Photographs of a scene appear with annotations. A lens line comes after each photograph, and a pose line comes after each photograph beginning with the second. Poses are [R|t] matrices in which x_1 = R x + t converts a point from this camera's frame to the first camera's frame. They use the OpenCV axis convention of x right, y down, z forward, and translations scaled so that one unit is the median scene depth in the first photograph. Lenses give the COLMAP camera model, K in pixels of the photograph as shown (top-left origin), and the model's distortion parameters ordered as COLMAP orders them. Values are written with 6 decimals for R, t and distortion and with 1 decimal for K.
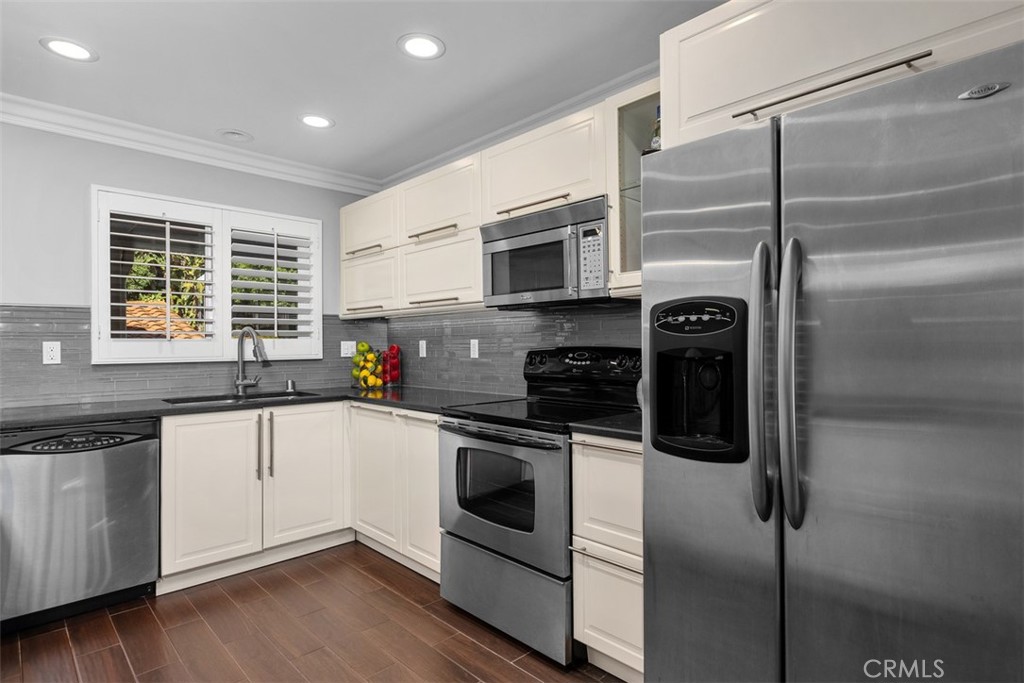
lens RADIAL K [[531.9, 0, 512.0], [0, 531.9, 341.5], [0, 0, 1]] dist [0.000560, -0.000127]
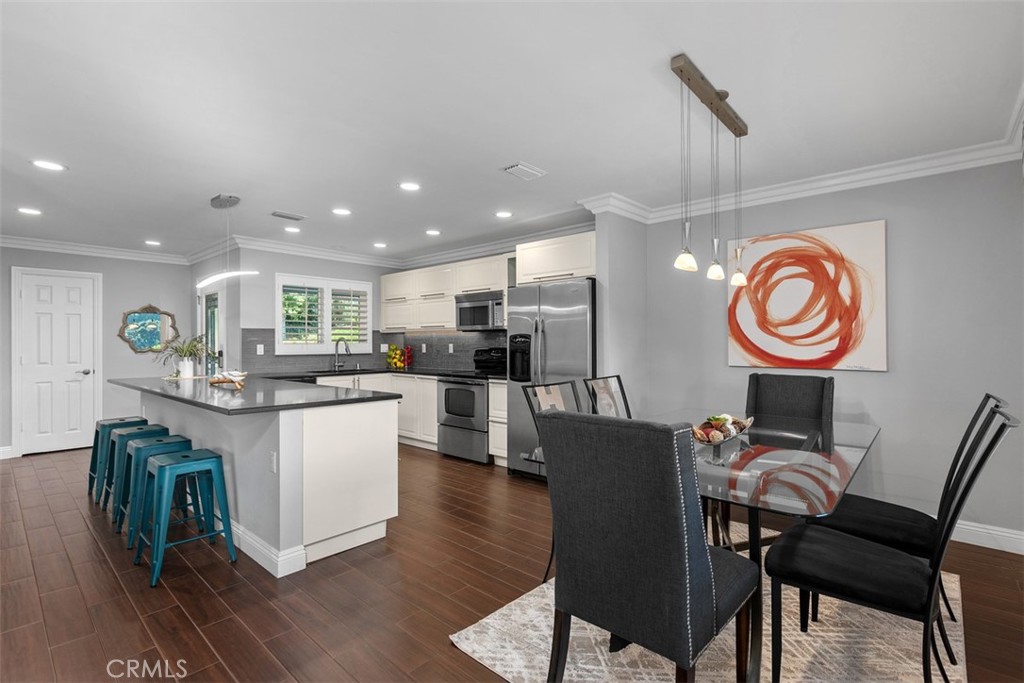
lens RADIAL K [[475.8, 0, 514.1], [0, 475.8, 338.1], [0, 0, 1]] dist [-0.001830, -0.000144]
pose [[0.996999, 0.004569, 0.077281, 0.033995], [-0.004130, 0.999974, -0.005846, -0.017920], [-0.077306, 0.005510, 0.996992, -0.958612]]
